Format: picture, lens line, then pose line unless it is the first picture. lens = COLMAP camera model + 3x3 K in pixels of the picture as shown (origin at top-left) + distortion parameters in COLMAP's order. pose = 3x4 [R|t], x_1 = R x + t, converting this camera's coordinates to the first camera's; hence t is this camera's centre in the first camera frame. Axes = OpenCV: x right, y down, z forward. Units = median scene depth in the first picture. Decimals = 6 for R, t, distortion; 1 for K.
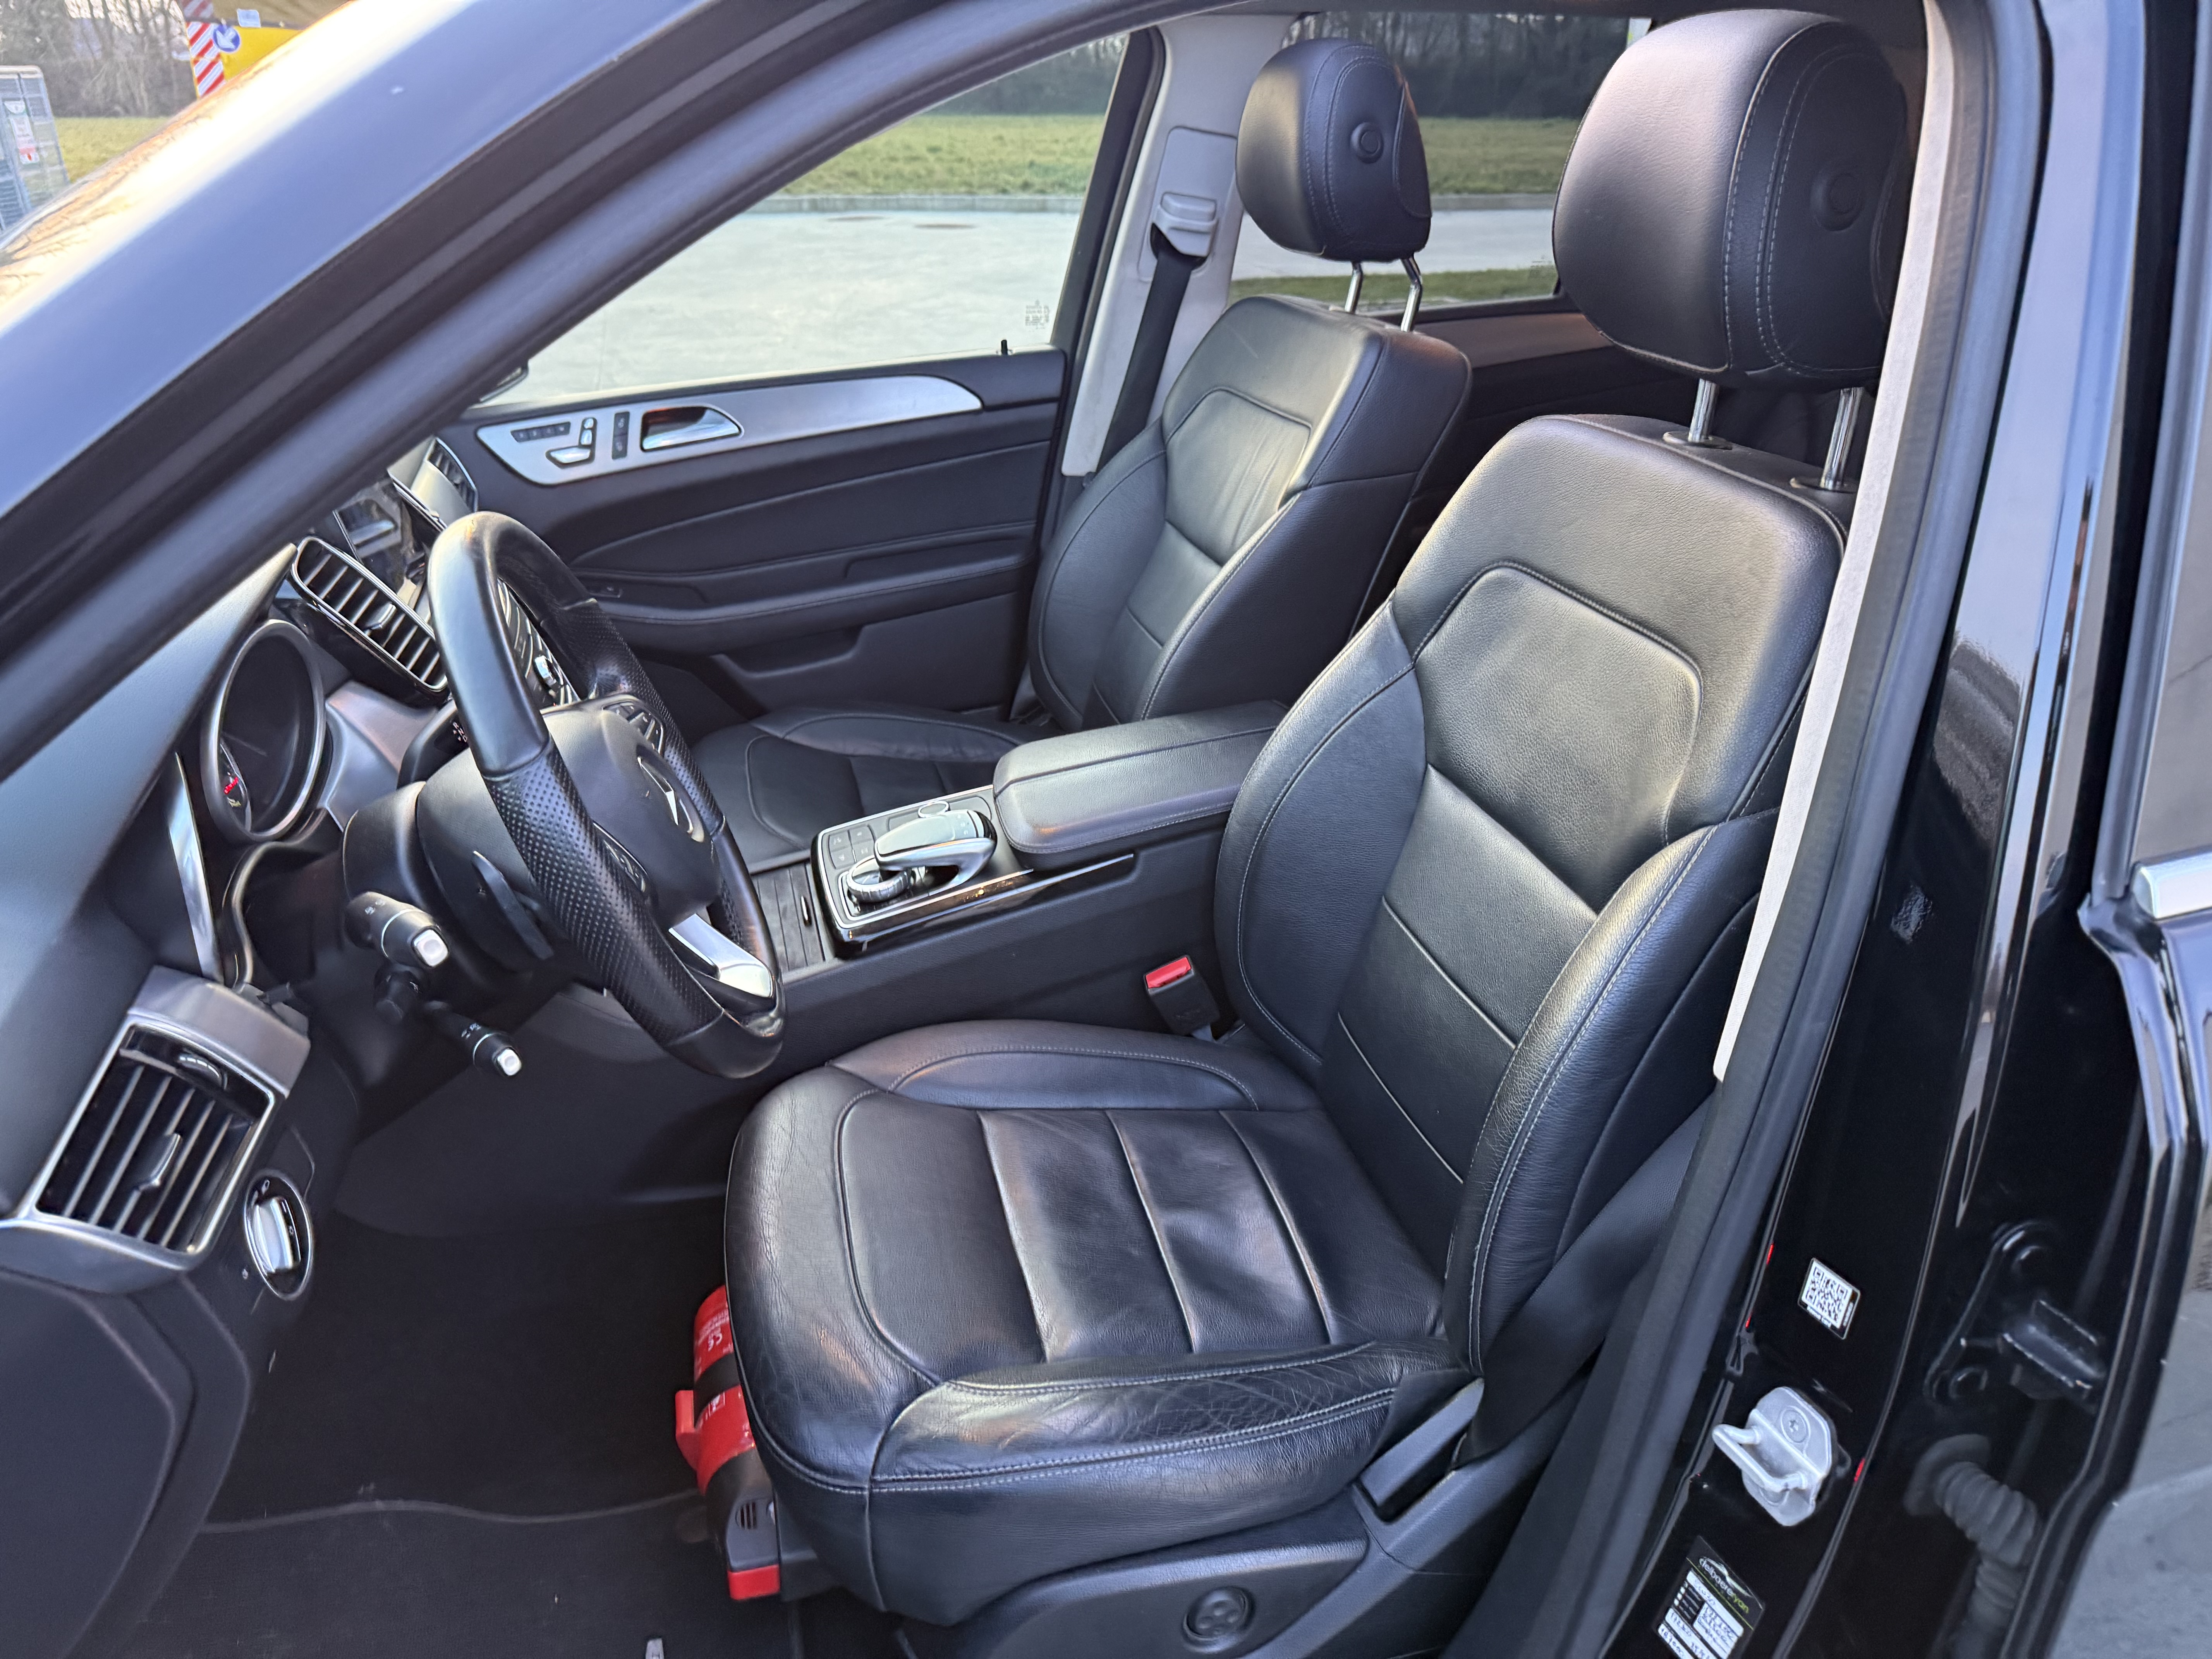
lens RADIAL K [[1599.6, 0, 1106.0], [0, 1599.6, 829.5], [0, 0, 1]] dist [0.058164, -0.072689]
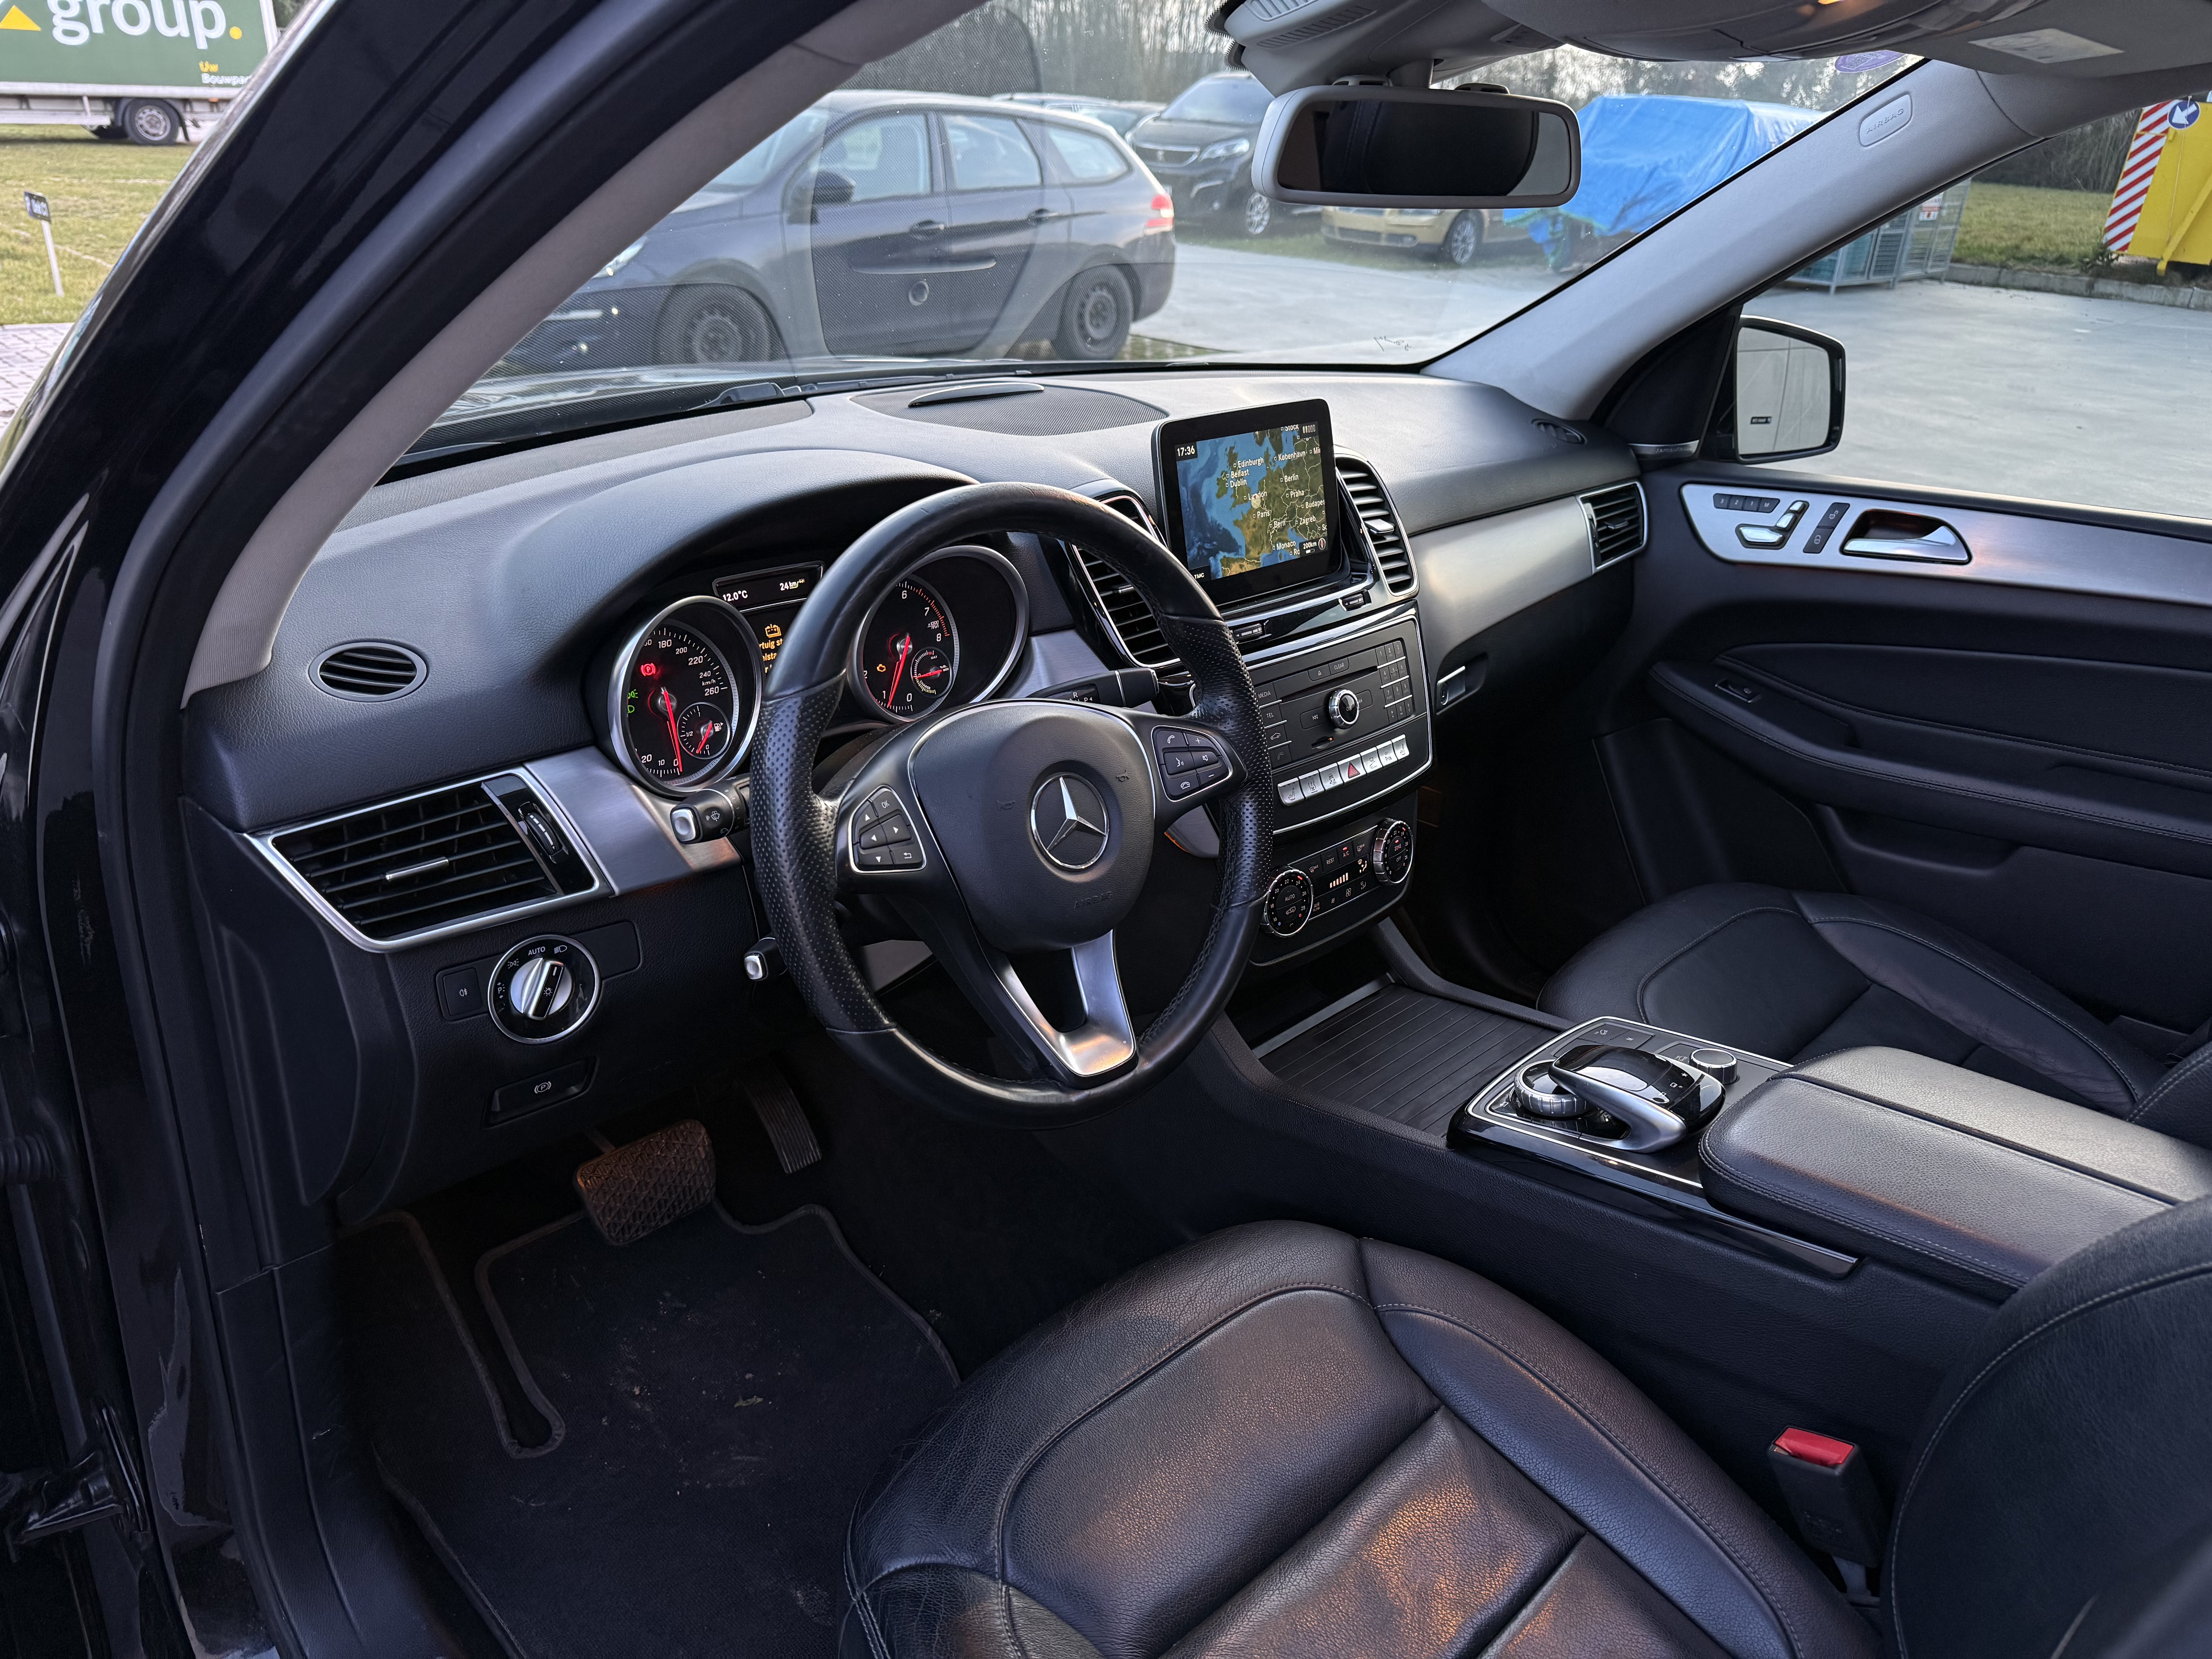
lens RADIAL K [[1581.3, 0, 1102.9], [0, 1581.3, 837.6], [0, 0, 1]] dist [0.013622, 0.004808]
pose [[0.509147, 0.395718, -0.764314, 0.286822], [-0.418677, 0.889759, 0.181765, -0.125794], [0.751983, 0.227456, 0.618696, 0.317812]]
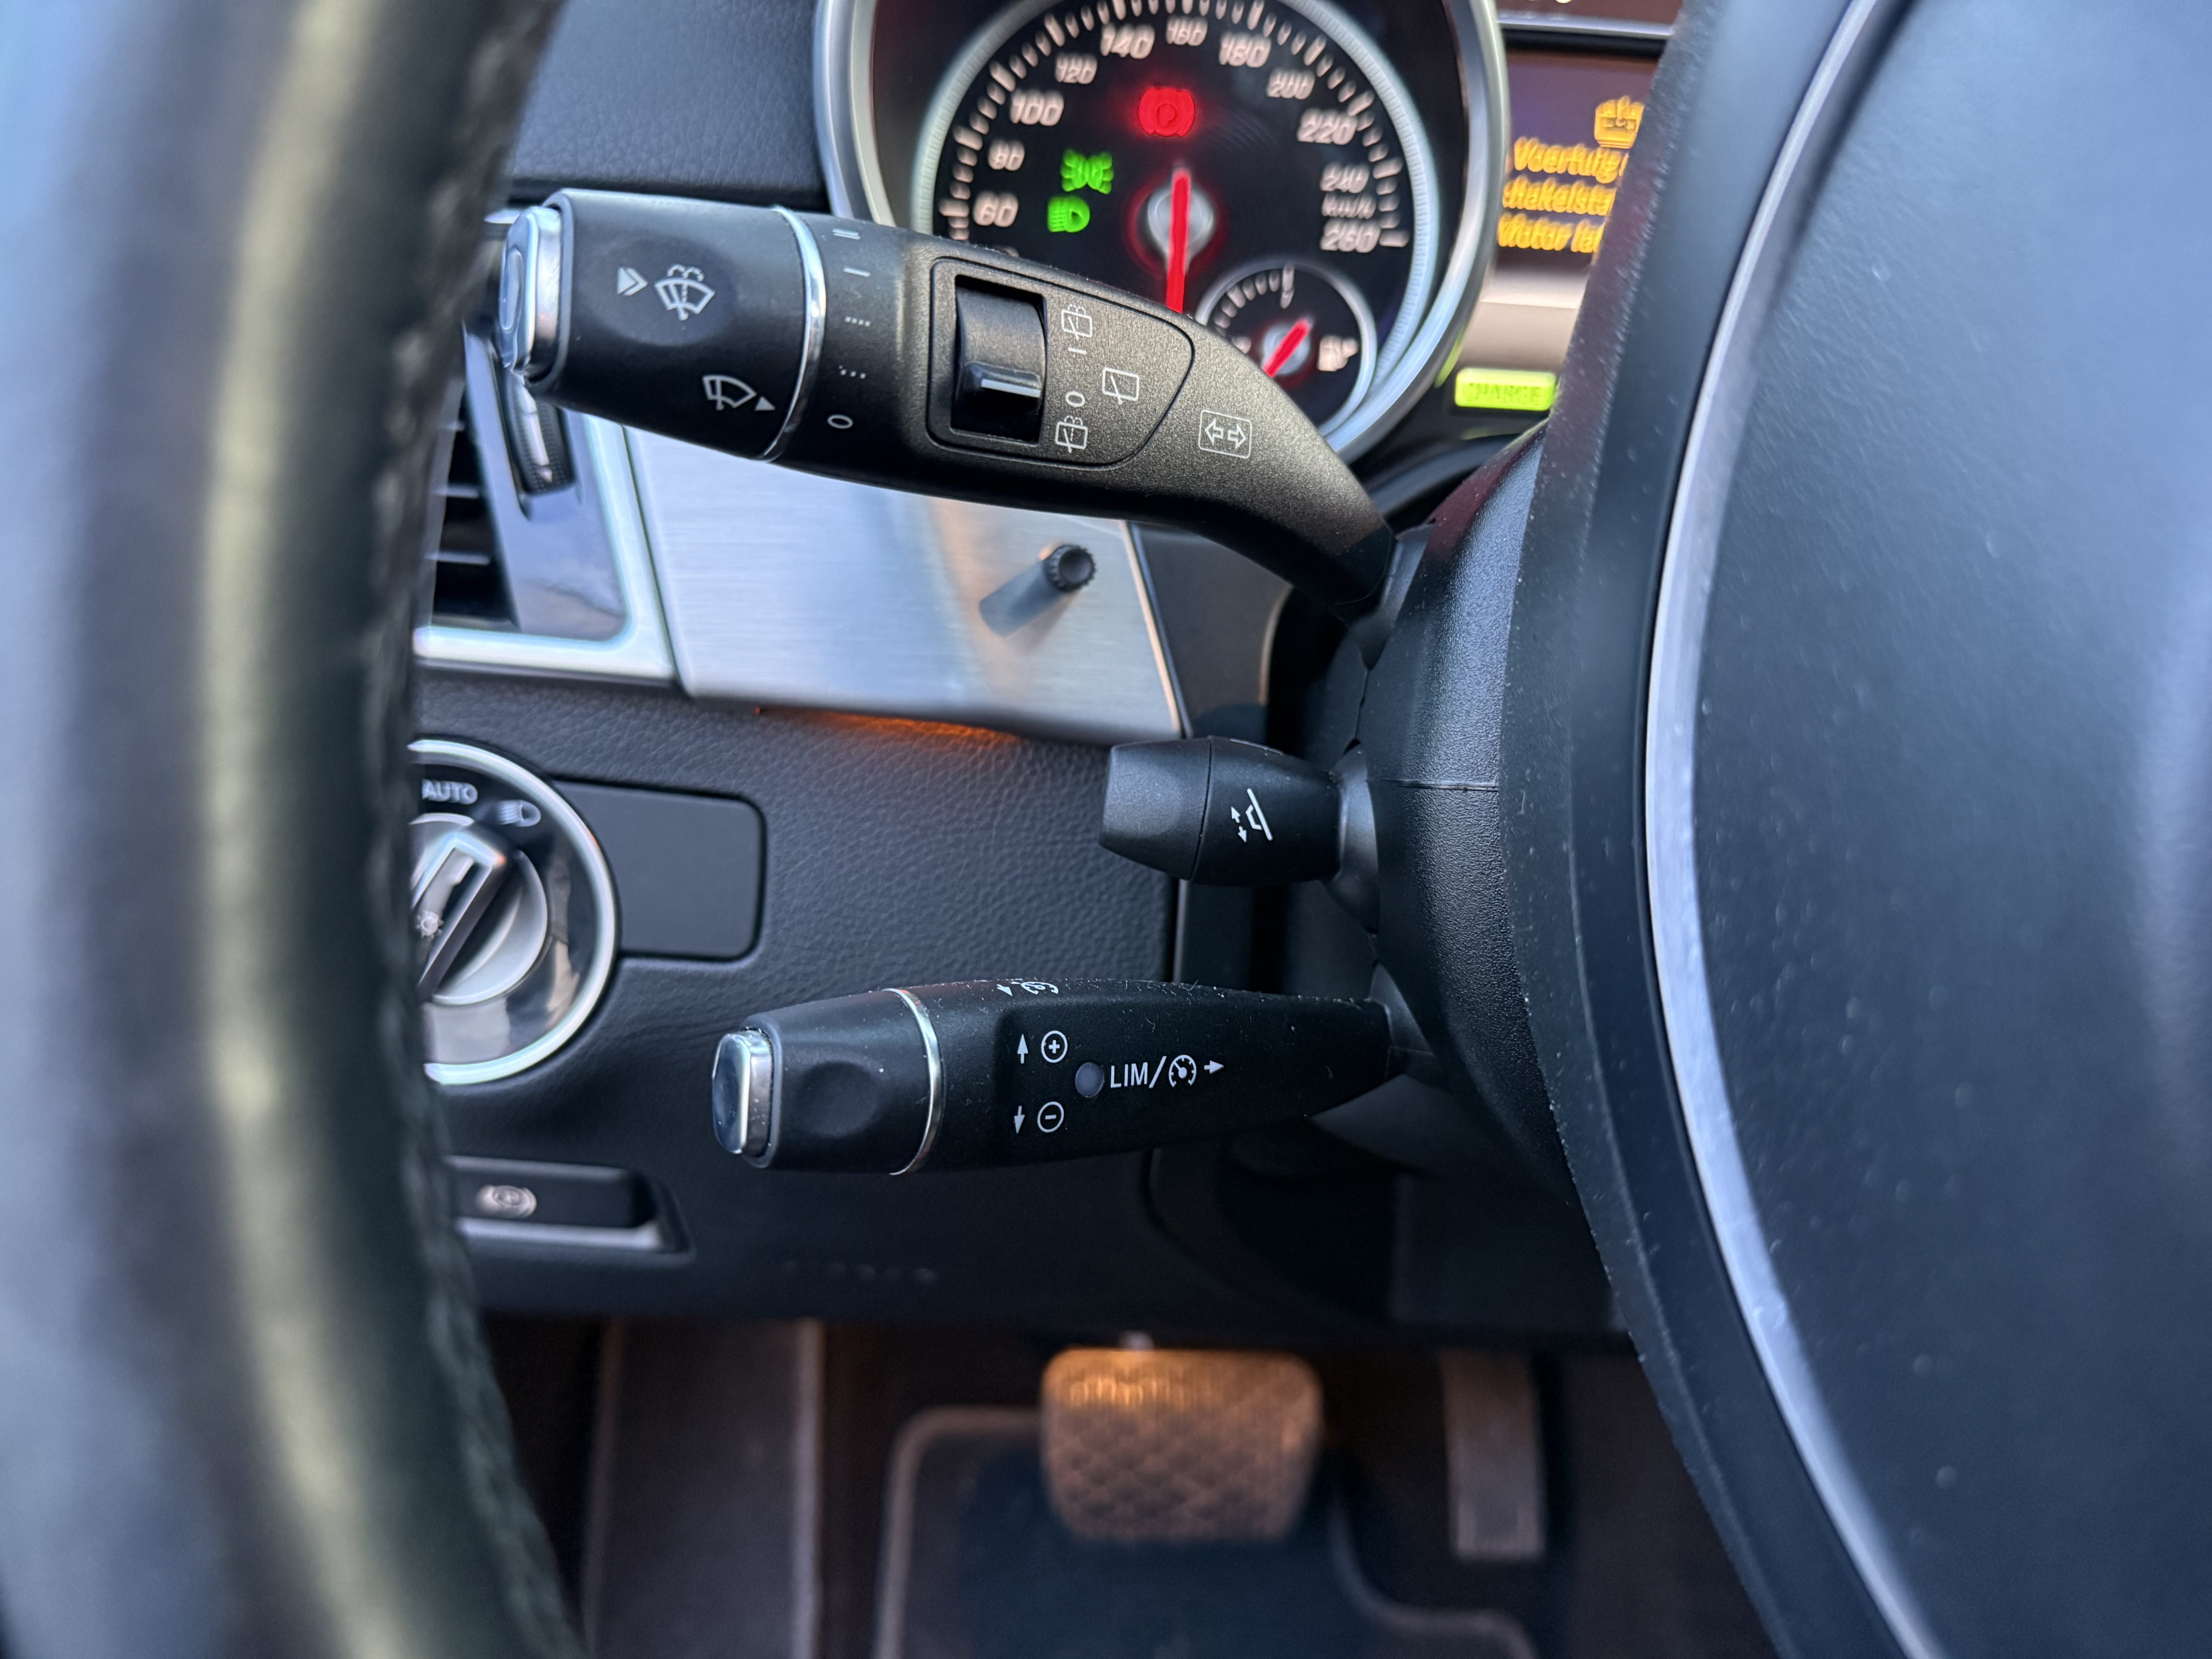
lens RADIAL K [[1599.6, 0, 1106.0], [0, 1599.6, 829.5], [0, 0, 1]] dist [0.058164, -0.072689]
pose [[-0.175442, 0.388571, -0.904562, -0.118367], [-0.484635, 0.765687, 0.422910, 0.000721], [0.856942, 0.512578, 0.053981, 0.607022]]
